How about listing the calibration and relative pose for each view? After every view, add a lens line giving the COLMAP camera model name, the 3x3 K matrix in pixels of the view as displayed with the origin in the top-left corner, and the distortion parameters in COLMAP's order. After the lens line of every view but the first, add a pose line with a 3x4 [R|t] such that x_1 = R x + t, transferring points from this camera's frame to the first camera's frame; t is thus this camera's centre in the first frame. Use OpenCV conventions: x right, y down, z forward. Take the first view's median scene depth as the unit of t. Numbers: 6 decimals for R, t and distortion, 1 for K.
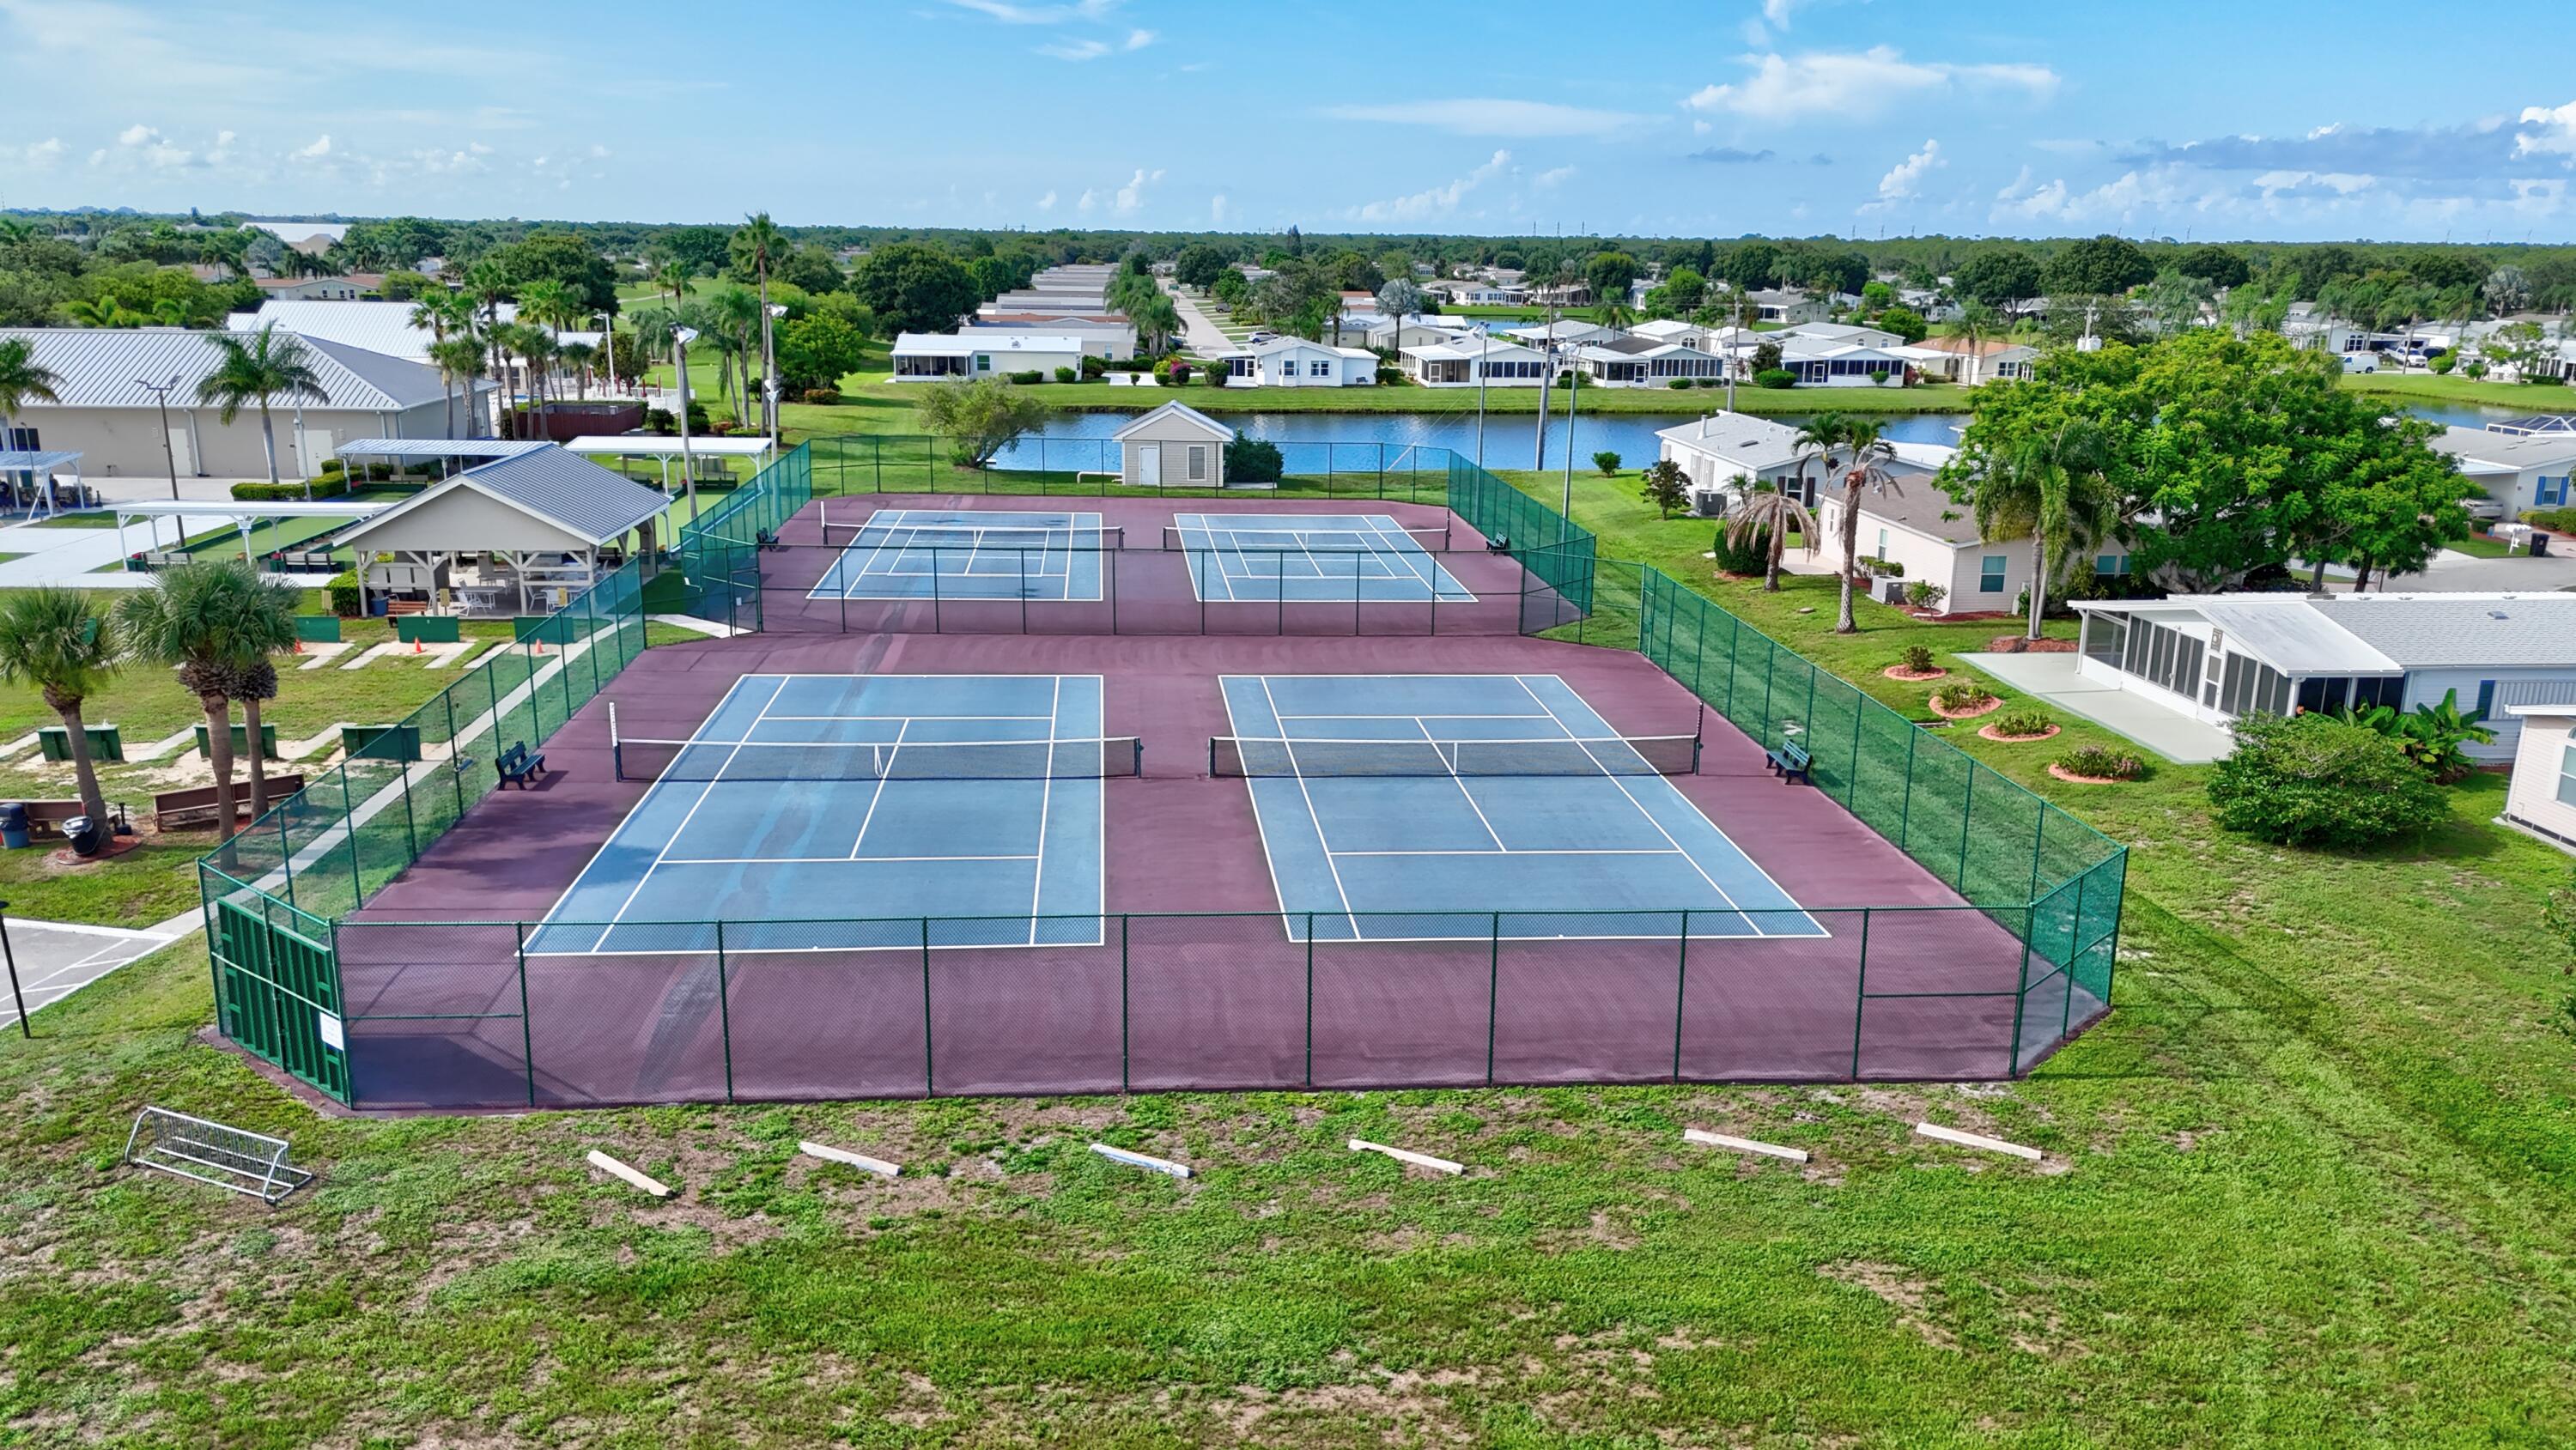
lens RADIAL K [[1902.2, 0, 1283.5], [0, 1902.2, 722.9], [0, 0, 1]] dist [0.076930, -0.072229]
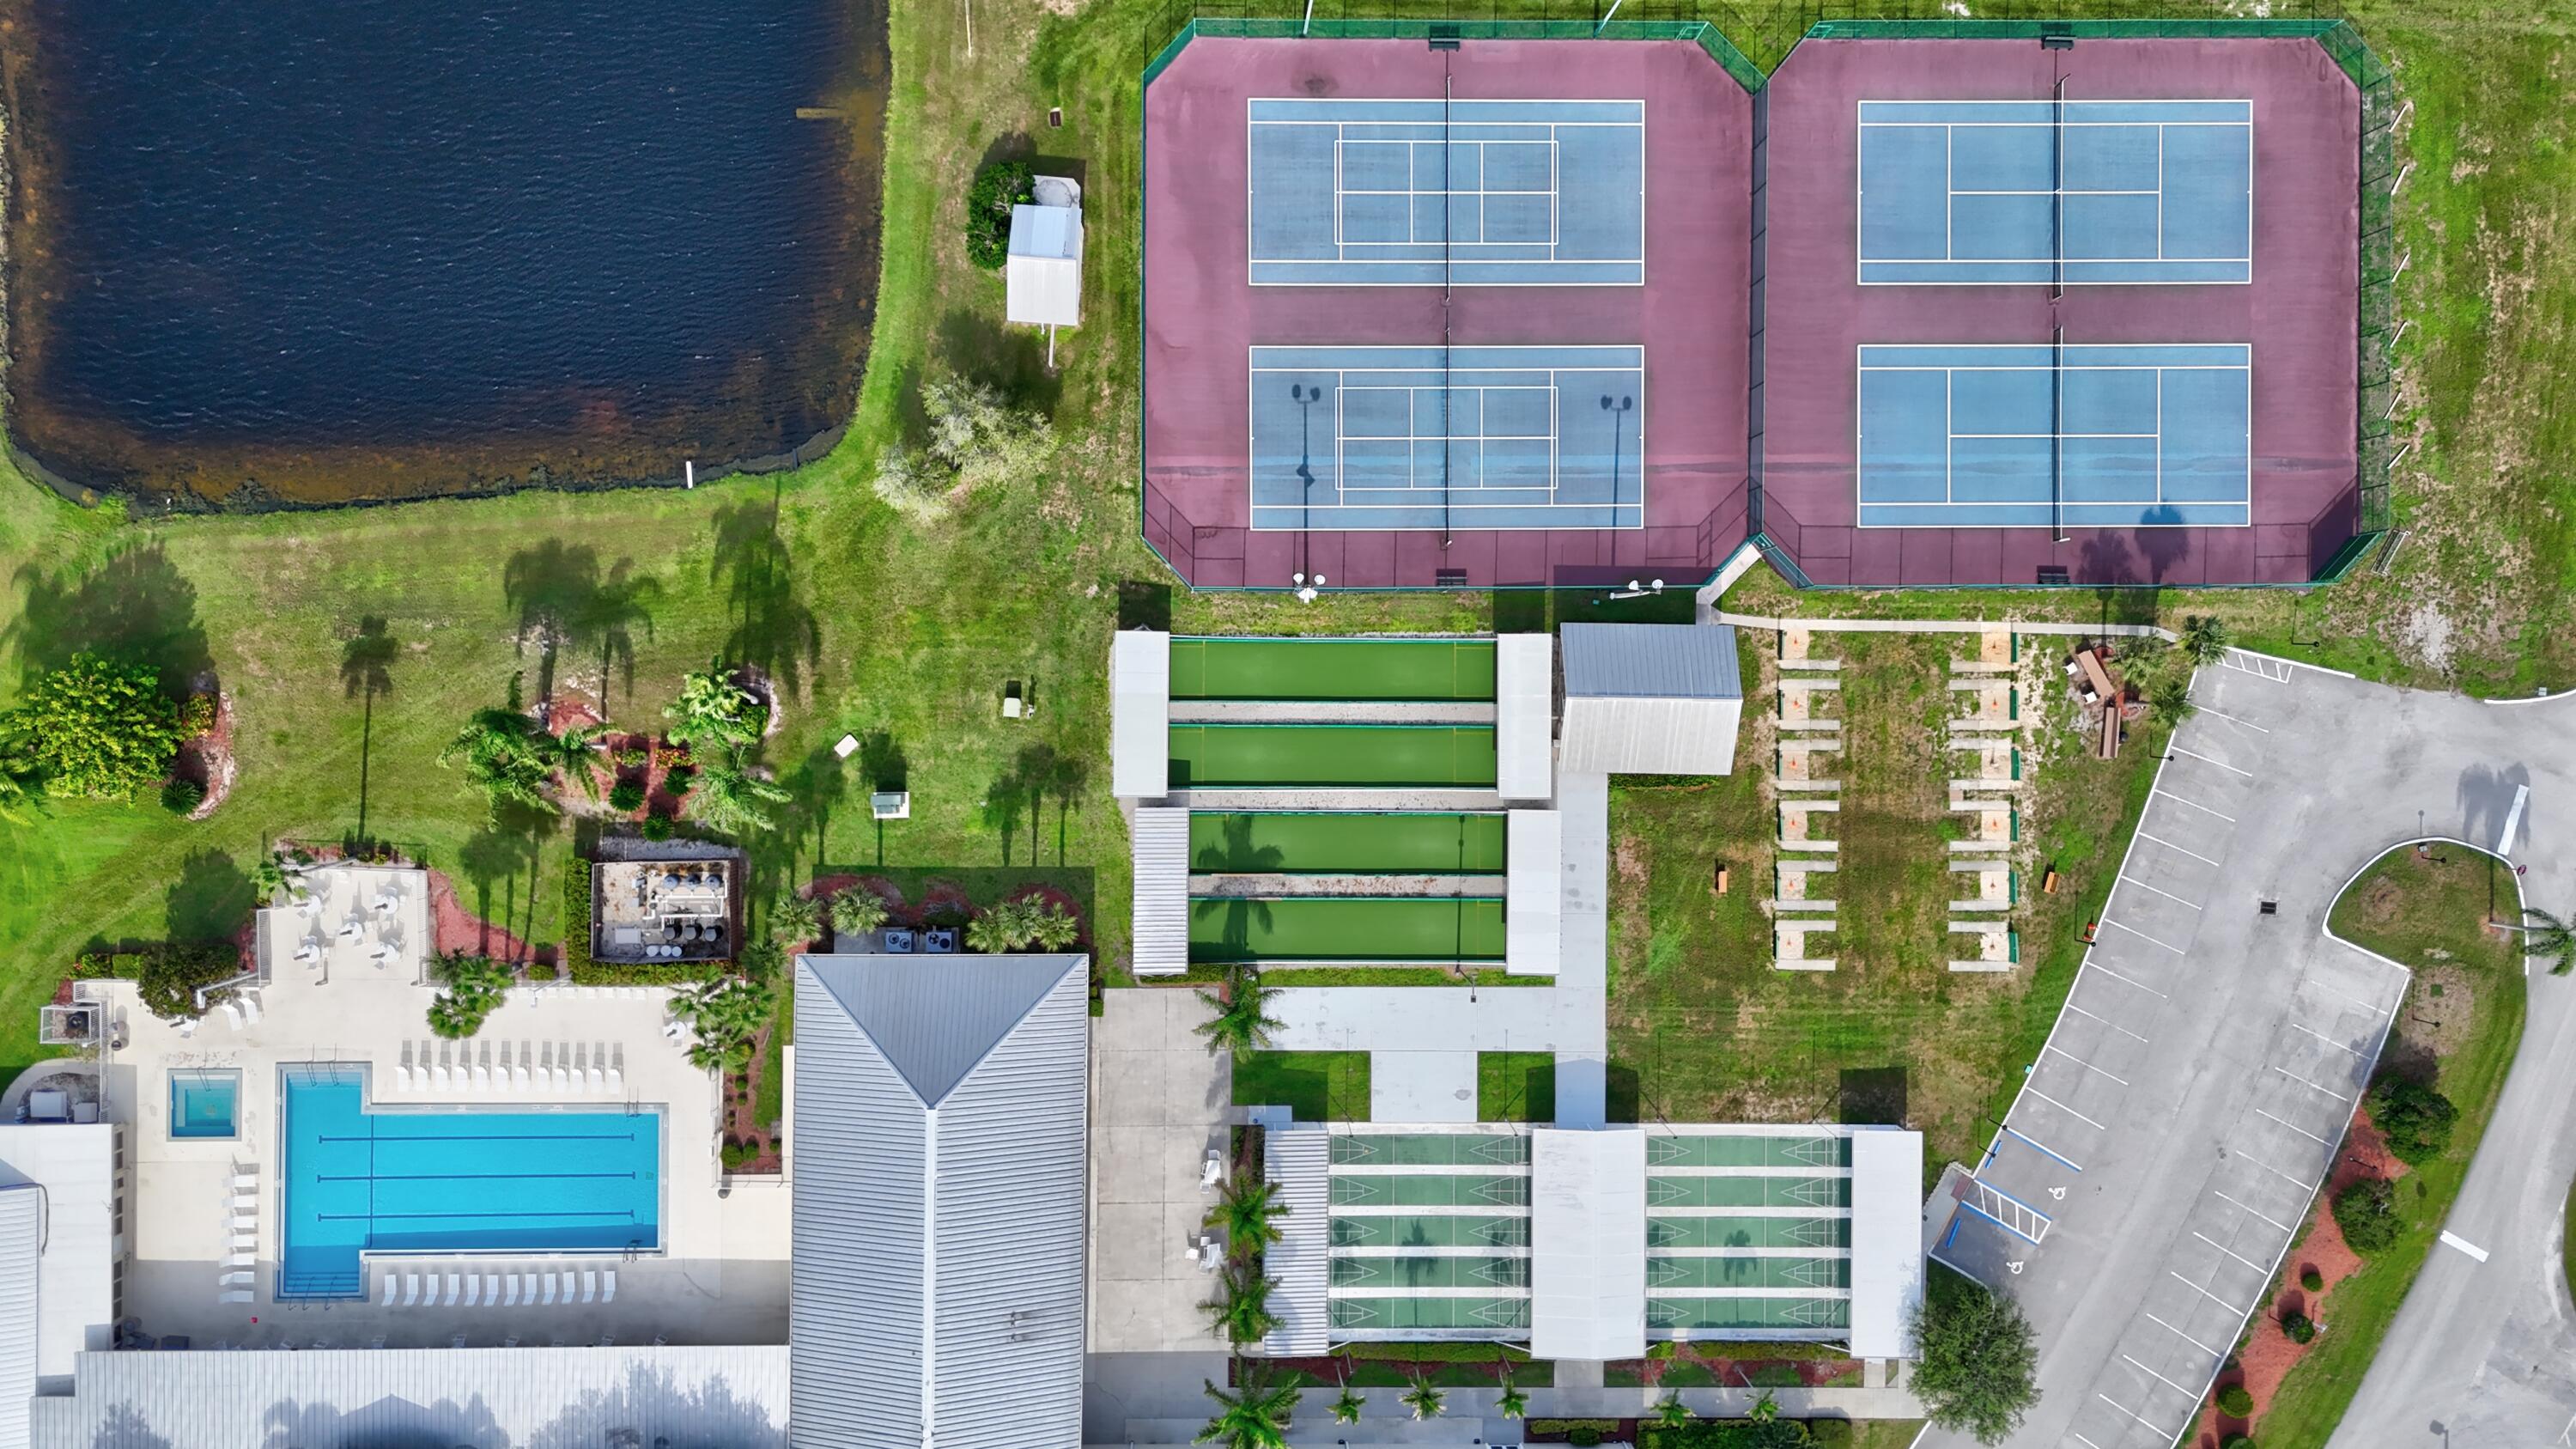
lens RADIAL K [[1902.7, 0, 1275.6], [0, 1902.7, 742.8], [0, 0, 1]] dist [0.076930, -0.072229]
pose [[0.088425, -0.995933, -0.017270, -0.751225], [0.212961, 0.001965, 0.977059, -2.995696], [-0.973051, -0.090074, 0.212269, 1.653524]]
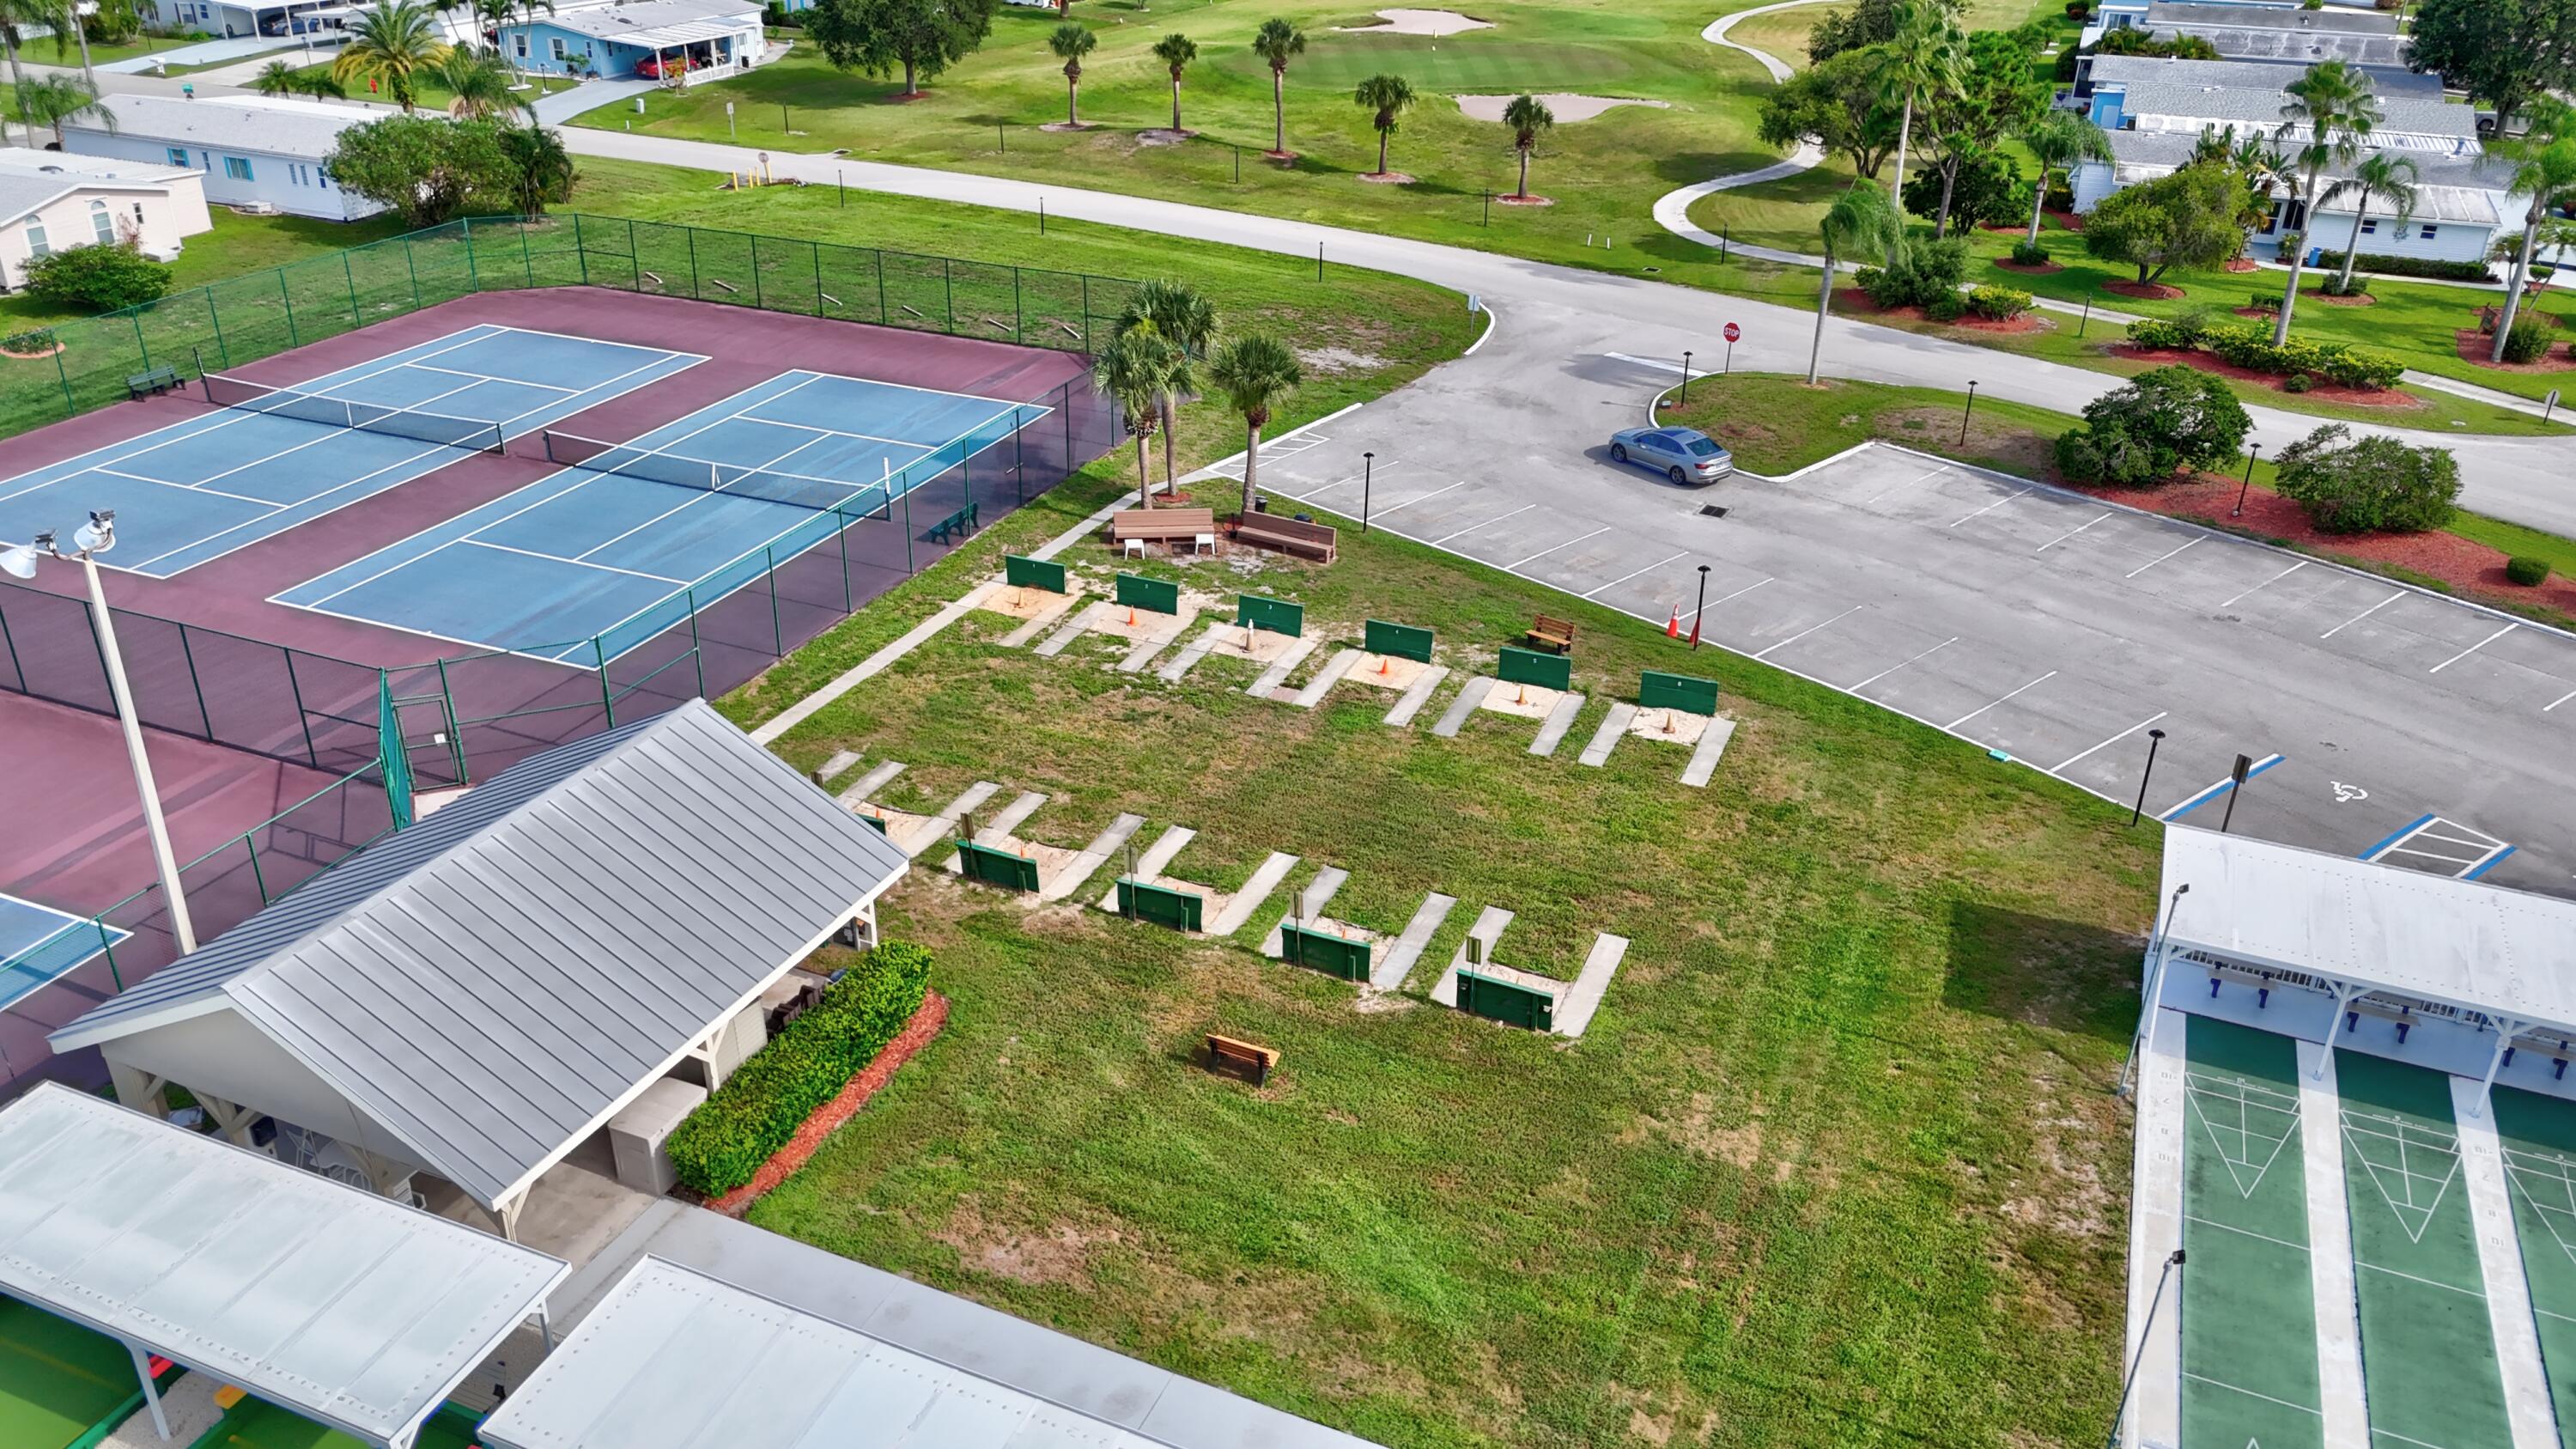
lens RADIAL K [[1902.7, 0, 1282.6], [0, 1902.7, 717.8], [0, 0, 1]] dist [0.076930, -0.072229]
pose [[-0.883107, -0.235175, 0.405975, -1.266911], [0.090254, 0.763984, 0.638892, -0.732844], [-0.460409, 0.600851, -0.653454, 2.042458]]
